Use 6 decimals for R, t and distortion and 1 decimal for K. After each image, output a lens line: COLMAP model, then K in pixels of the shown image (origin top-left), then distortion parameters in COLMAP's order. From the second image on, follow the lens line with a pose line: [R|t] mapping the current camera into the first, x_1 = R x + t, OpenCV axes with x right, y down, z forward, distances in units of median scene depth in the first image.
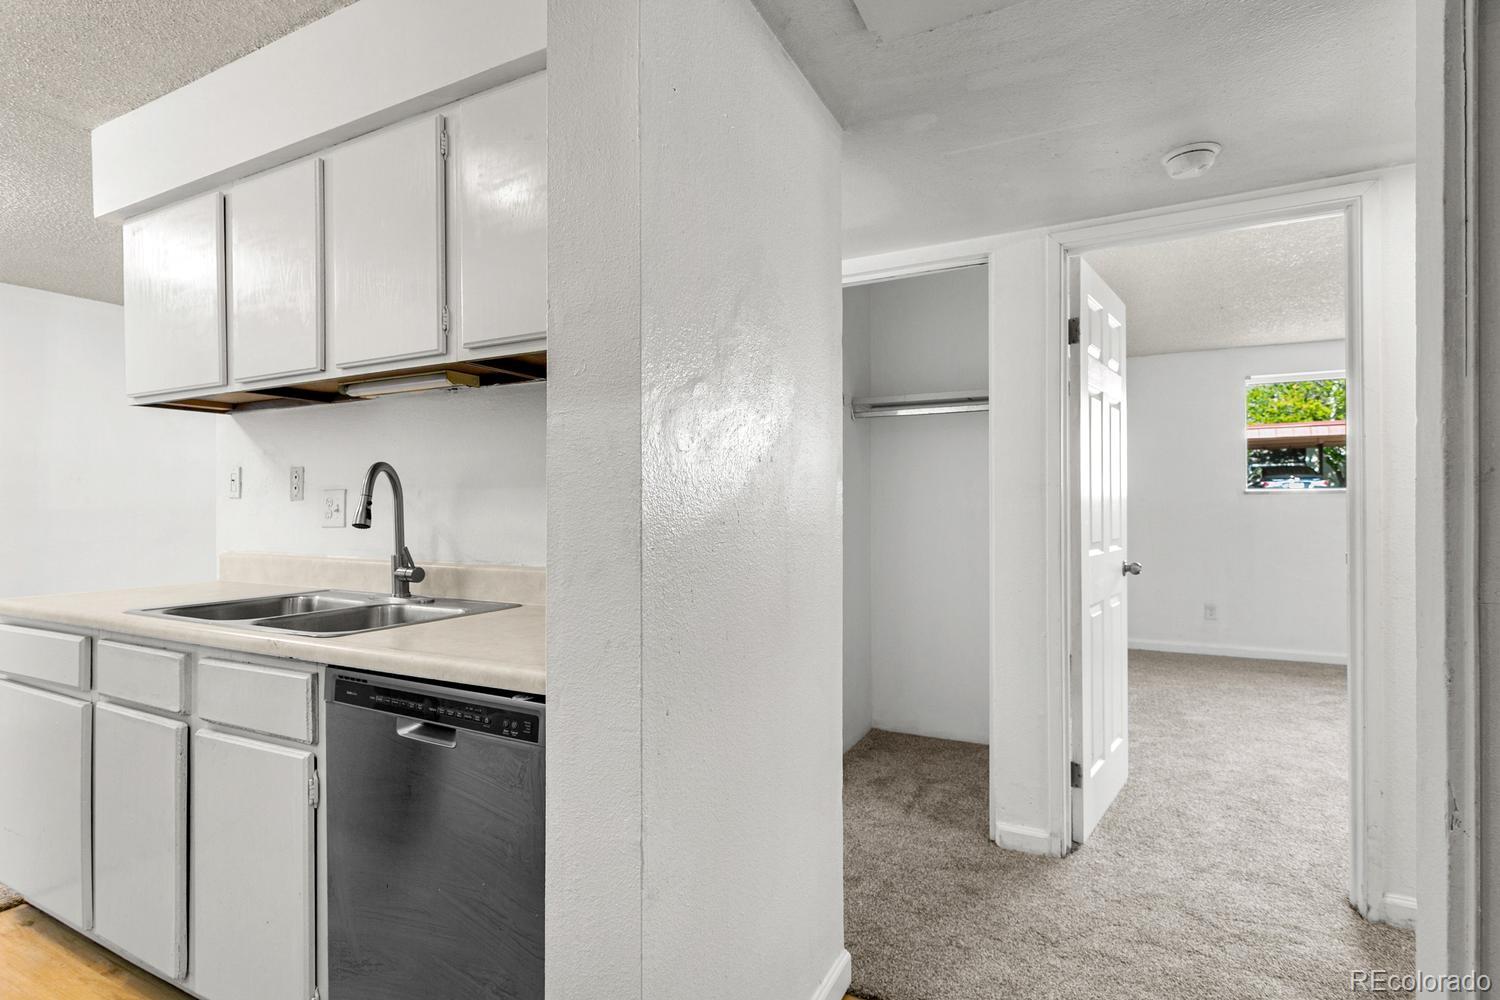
lens RADIAL K [[724.4, 0, 757.9], [0, 724.4, 509.3], [0, 0, 1]] dist [0.001473, -0.000249]
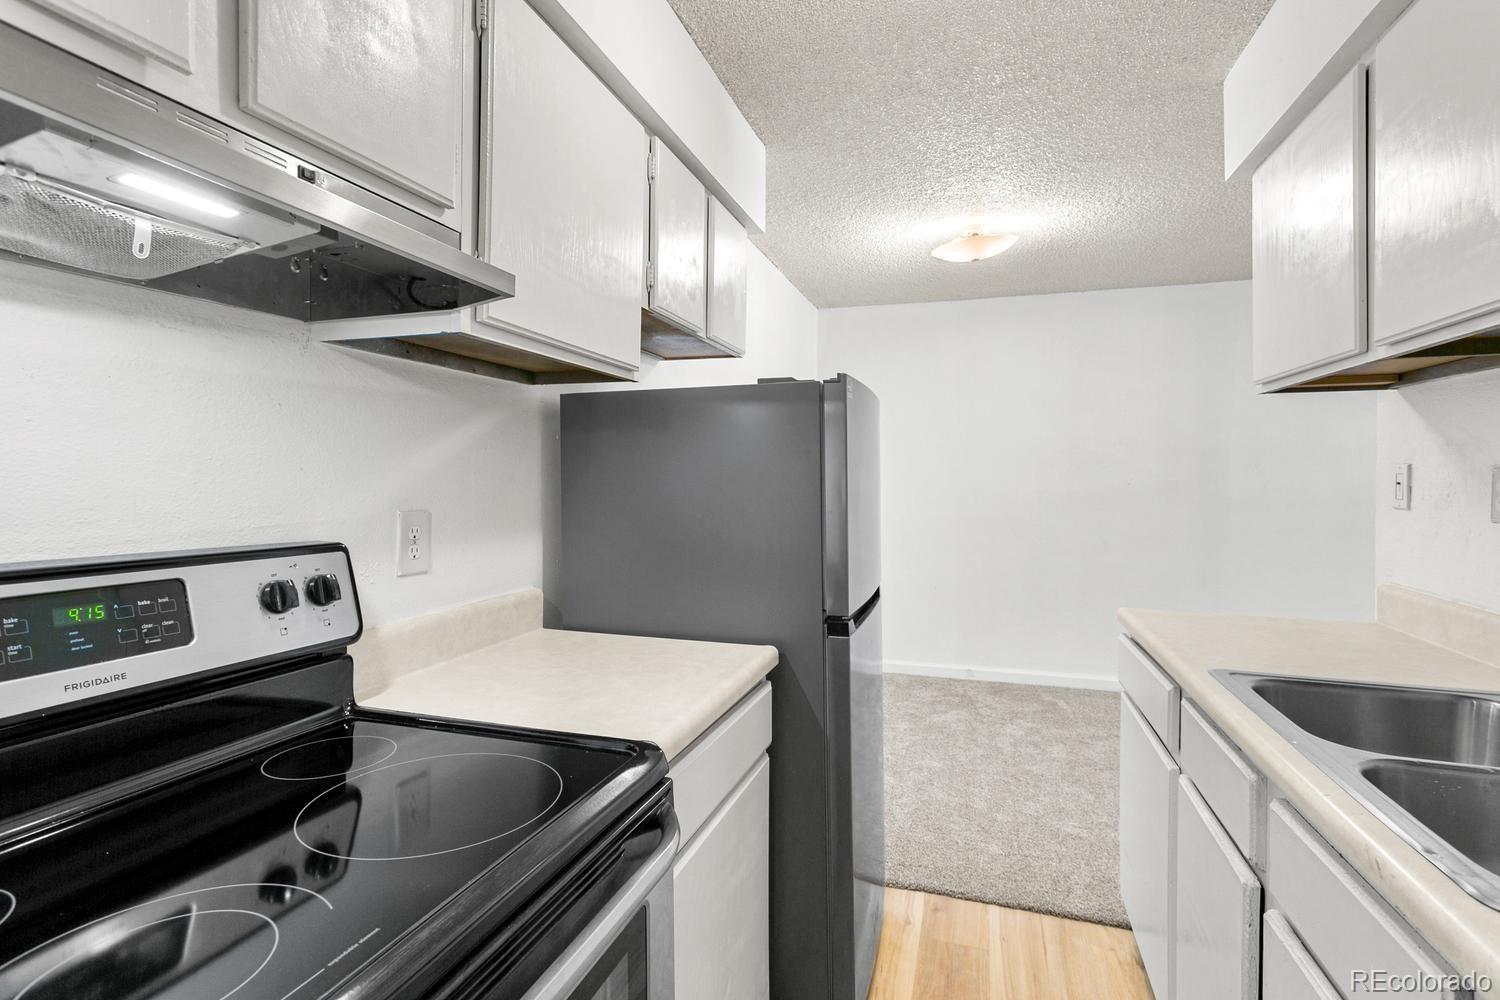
lens RADIAL K [[724.4, 0, 731.3], [0, 724.4, 474.4], [0, 0, 1]] dist [0.001473, -0.000249]
pose [[0.146829, 0.004637, -0.989151, -0.171628], [-0.009261, 0.999952, 0.003313, -0.059414], [0.989118, 0.008675, 0.146865, 0.349605]]
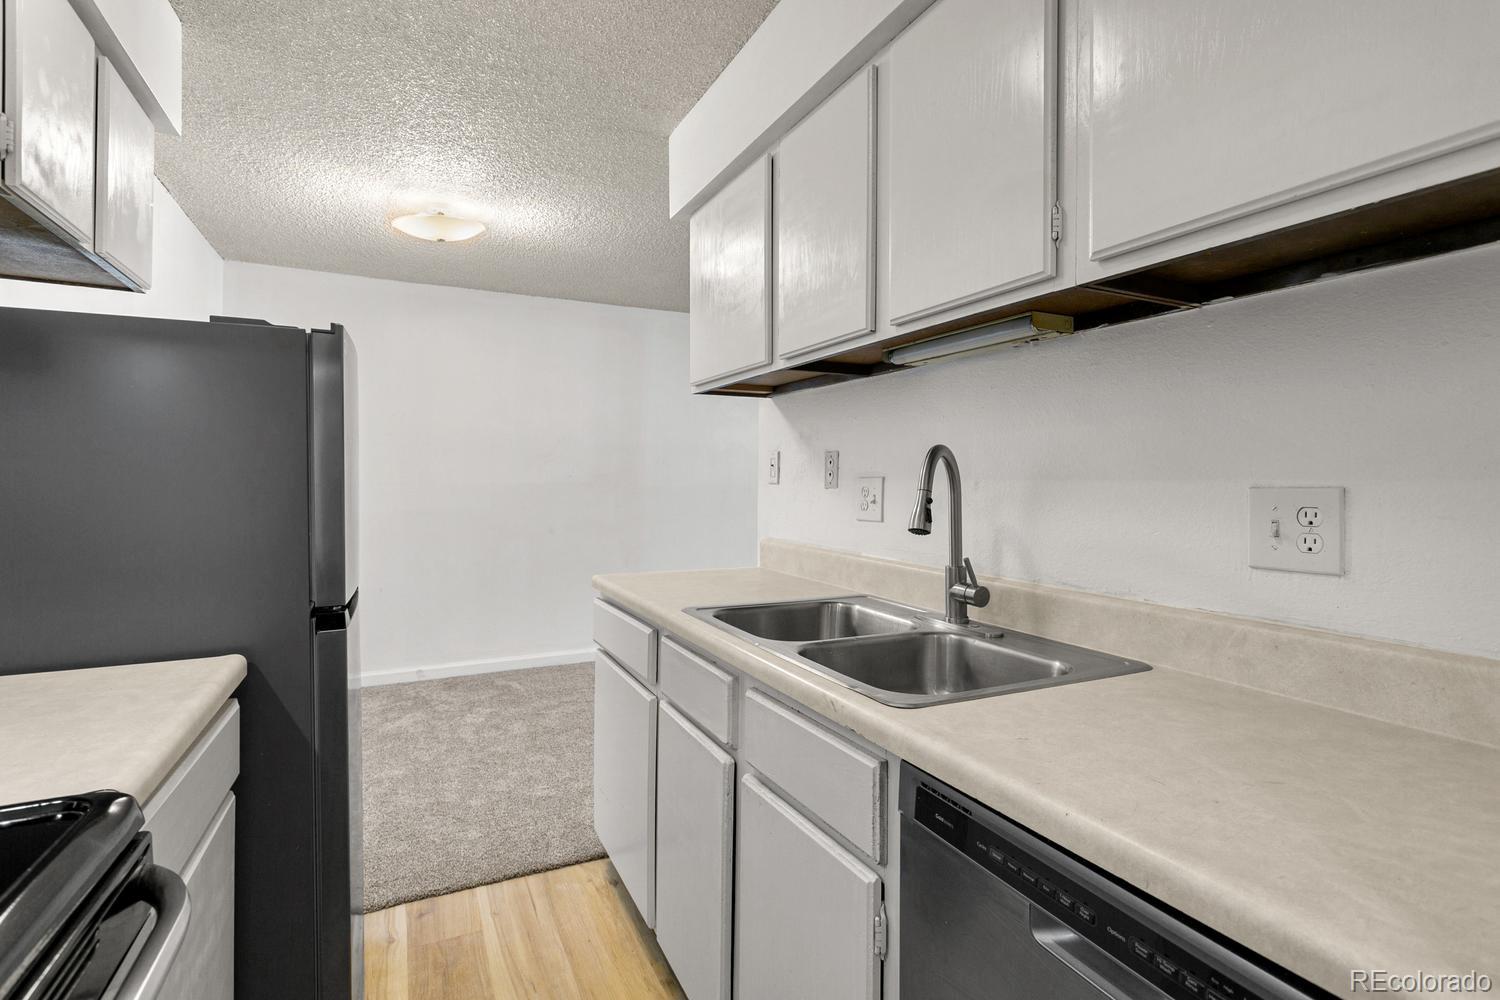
lens RADIAL K [[724.4, 0, 750.1], [0, 724.4, 479.9], [0, 0, 1]] dist [0.001473, -0.000249]
pose [[0.800506, 0.009192, -0.599254, -0.219498], [-0.012722, 0.999918, -0.001656, -0.024435], [0.599189, 0.008949, 0.800558, 0.271068]]
